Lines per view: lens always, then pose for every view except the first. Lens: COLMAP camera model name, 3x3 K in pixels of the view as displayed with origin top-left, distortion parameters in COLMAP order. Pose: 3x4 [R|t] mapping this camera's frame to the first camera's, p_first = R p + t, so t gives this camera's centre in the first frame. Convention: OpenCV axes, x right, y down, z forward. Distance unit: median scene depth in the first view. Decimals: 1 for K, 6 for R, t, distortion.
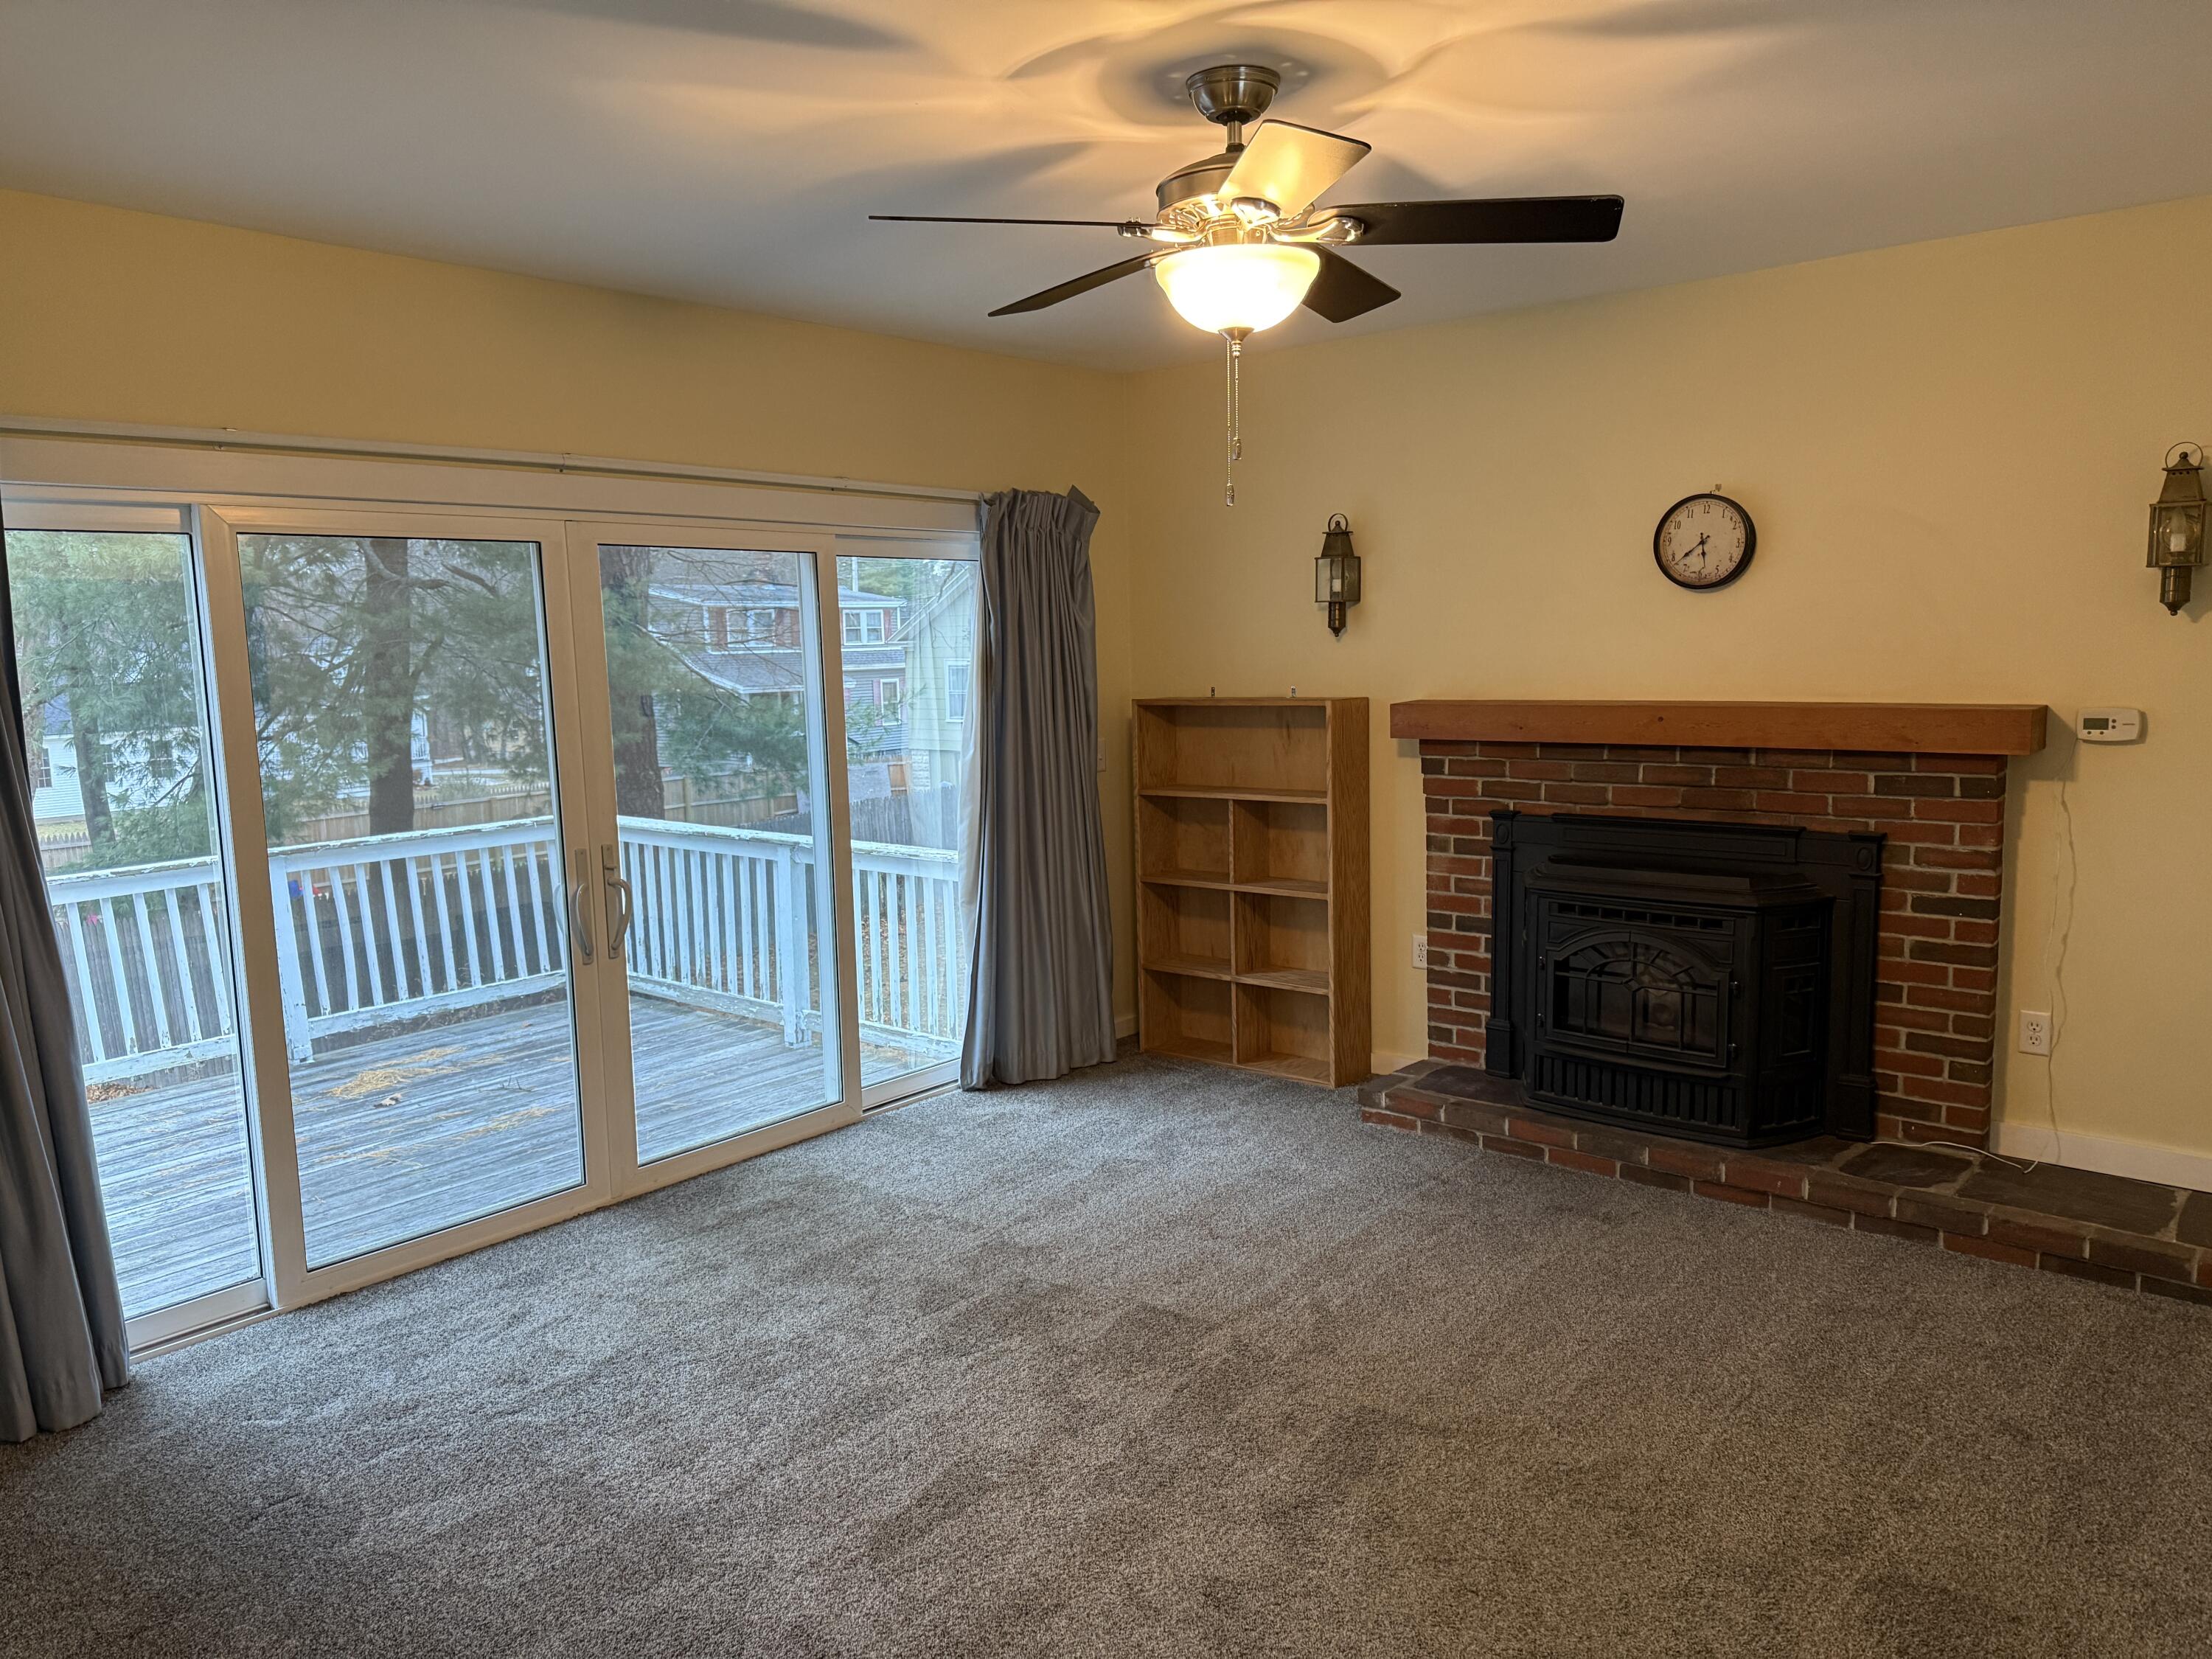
lens RADIAL K [[1549.0, 0, 1106.0], [0, 1549.0, 829.5], [0, 0, 1]] dist [0.134150, -0.179662]
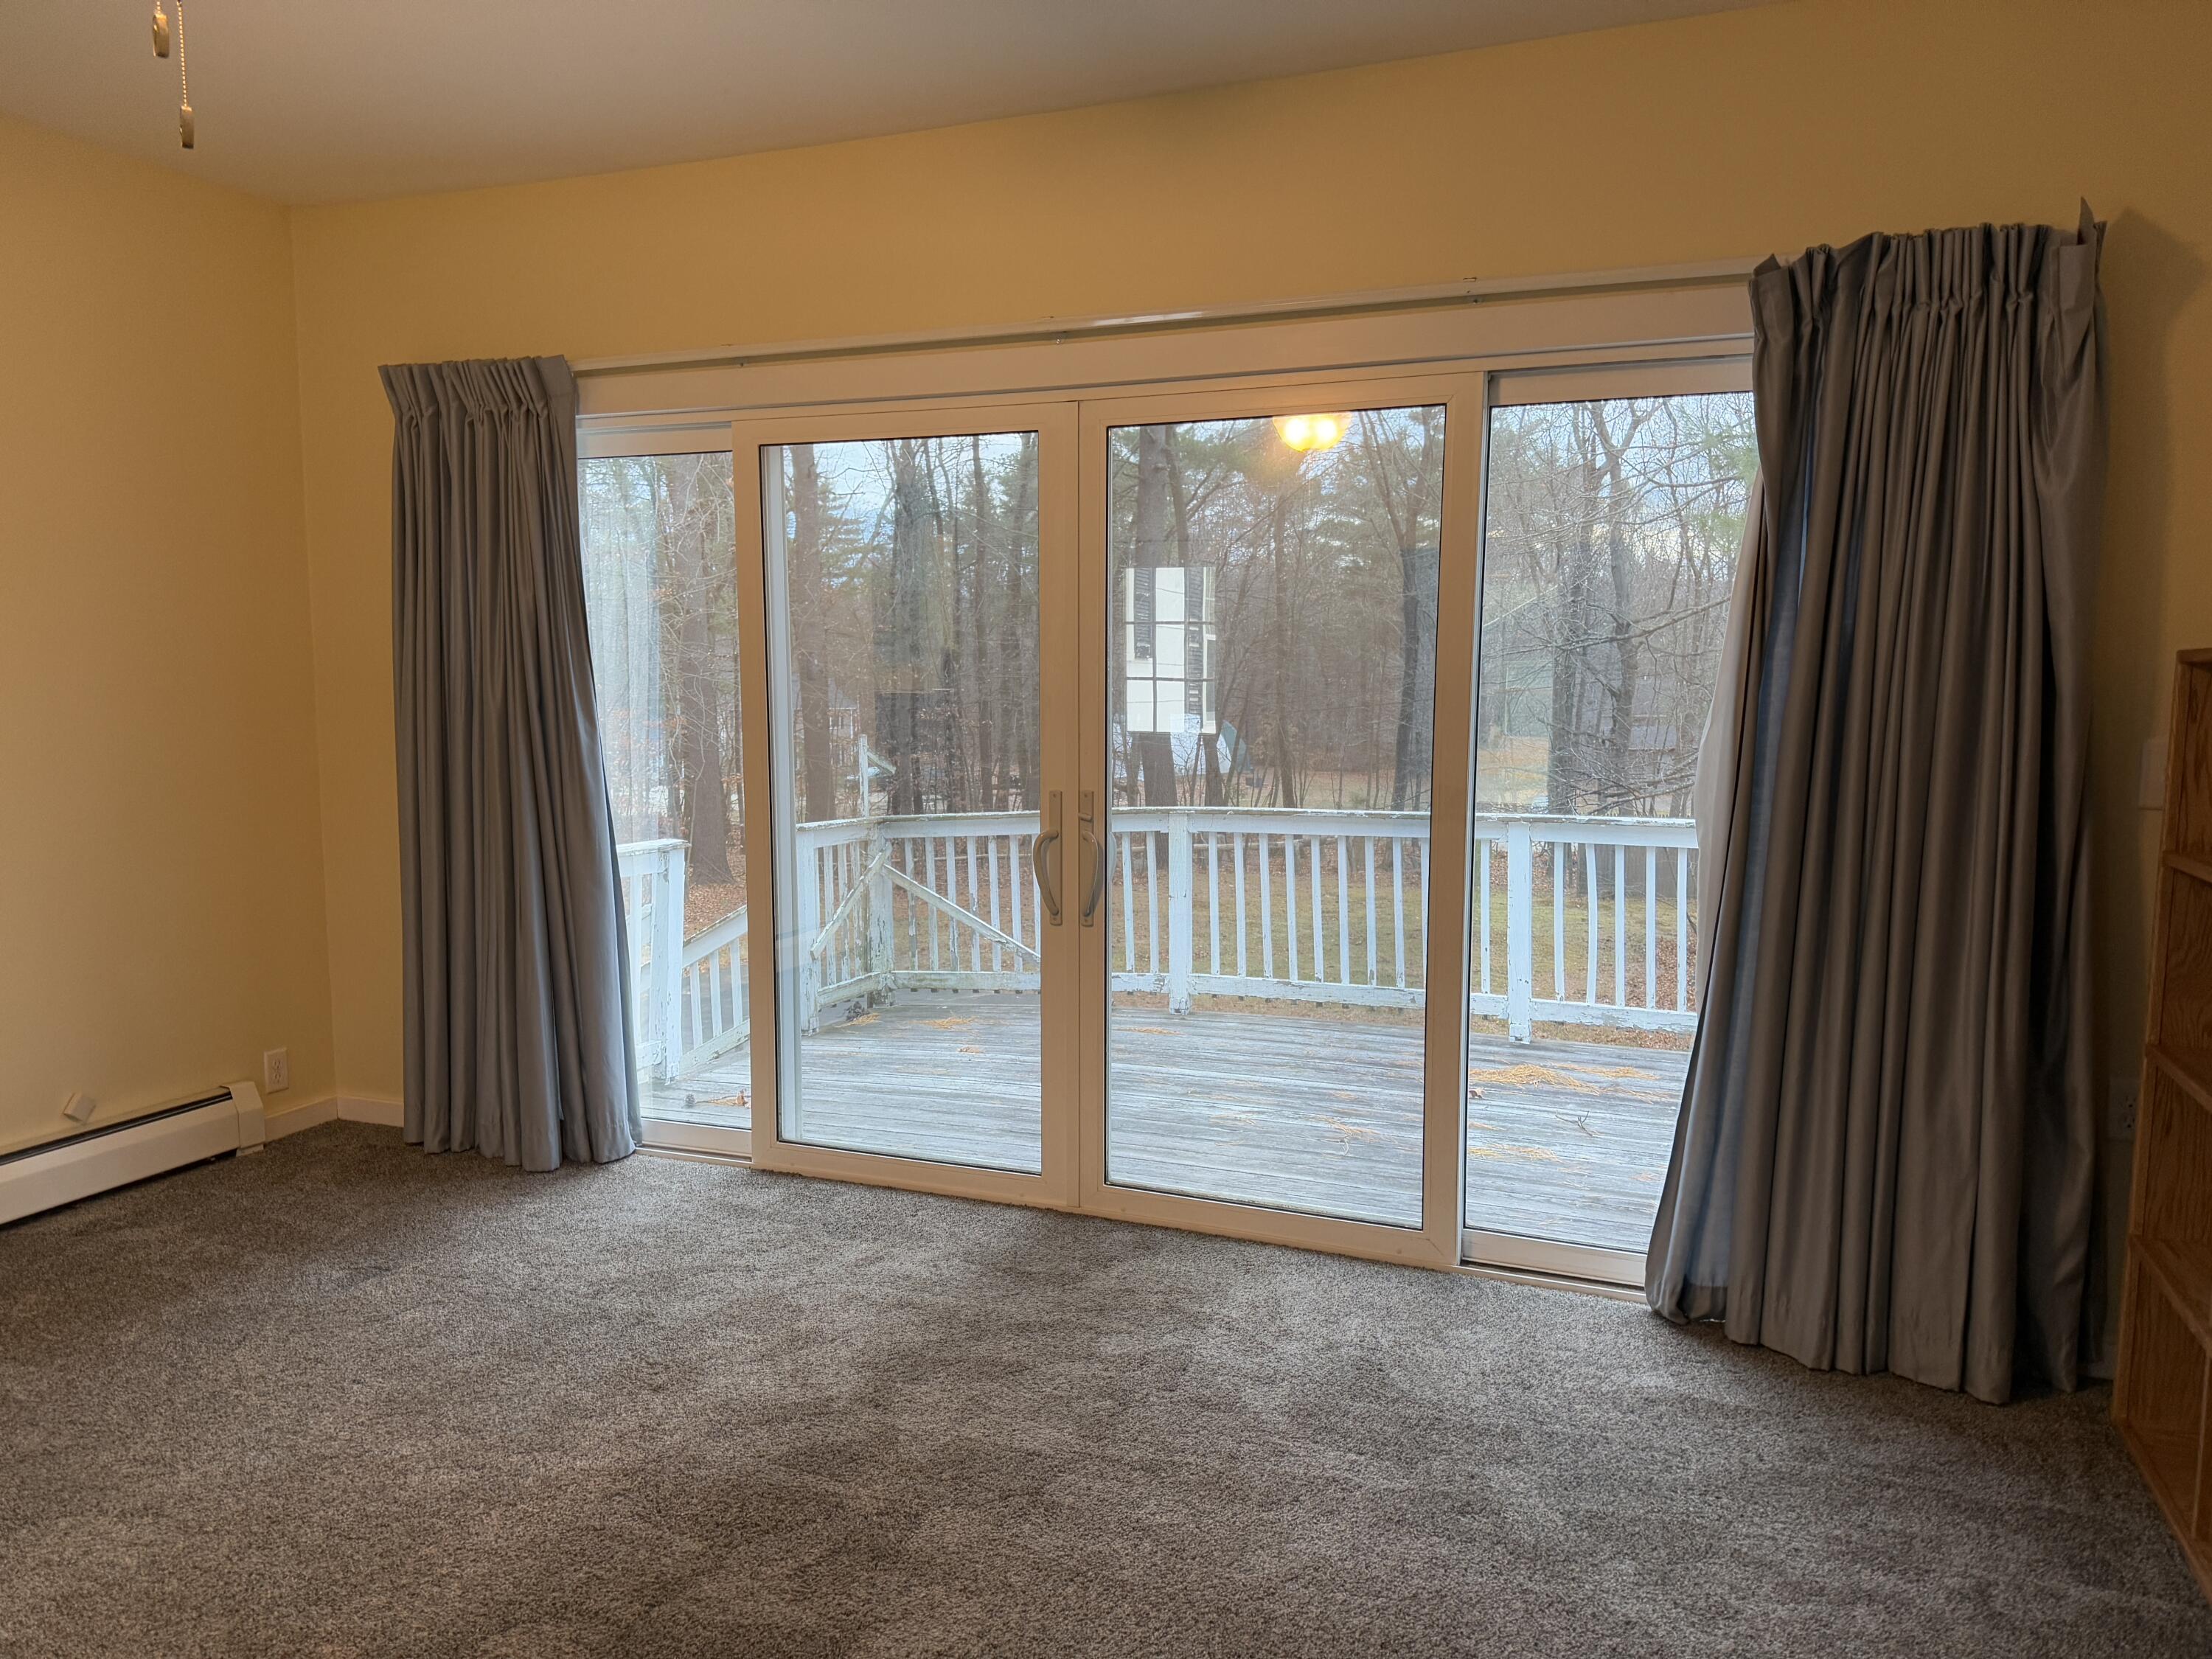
lens RADIAL K [[1549.0, 0, 1106.0], [0, 1549.0, 829.5], [0, 0, 1]] dist [0.134150, -0.179662]
pose [[0.317369, 0.121658, -0.940466, 0.378106], [-0.132891, 0.987656, 0.082918, -0.031099], [0.938945, 0.098664, 0.329618, 0.599620]]
